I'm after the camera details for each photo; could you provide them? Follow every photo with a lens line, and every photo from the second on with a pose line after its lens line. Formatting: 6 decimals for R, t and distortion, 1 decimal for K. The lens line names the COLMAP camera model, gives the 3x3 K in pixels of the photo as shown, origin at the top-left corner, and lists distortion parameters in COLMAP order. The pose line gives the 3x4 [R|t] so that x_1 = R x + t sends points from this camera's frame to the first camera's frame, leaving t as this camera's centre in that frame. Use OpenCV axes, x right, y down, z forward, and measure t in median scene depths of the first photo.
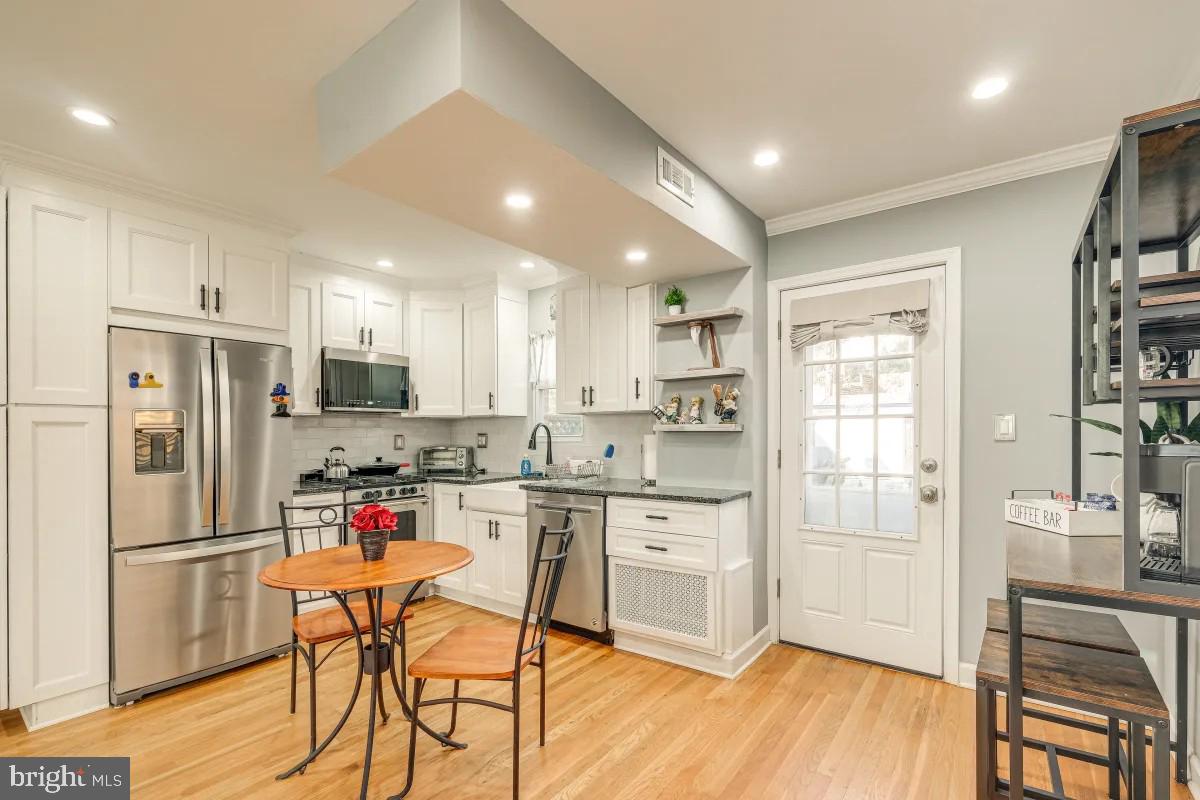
lens RADIAL K [[540.5, 0, 603.1], [0, 540.5, 437.8], [0, 0, 1]] dist [-0.001618, -0.000235]
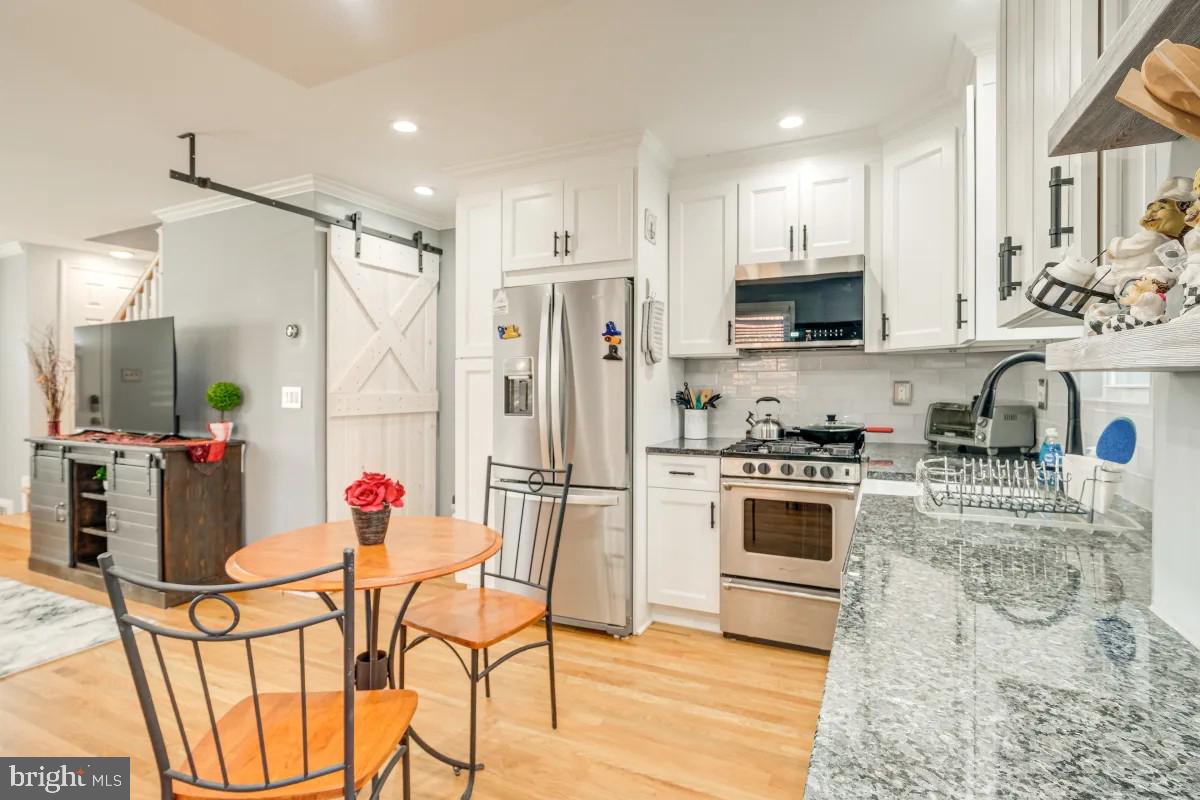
lens RADIAL K [[584.3, 0, 604.0], [0, 584.3, 382.7], [0, 0, 1]] dist [-0.000741, -0.000385]
pose [[0.198552, 0.006750, -0.980067, 0.271972], [-0.005922, 0.999966, 0.005687, -0.007034], [0.980073, 0.004675, 0.198585, 0.682815]]
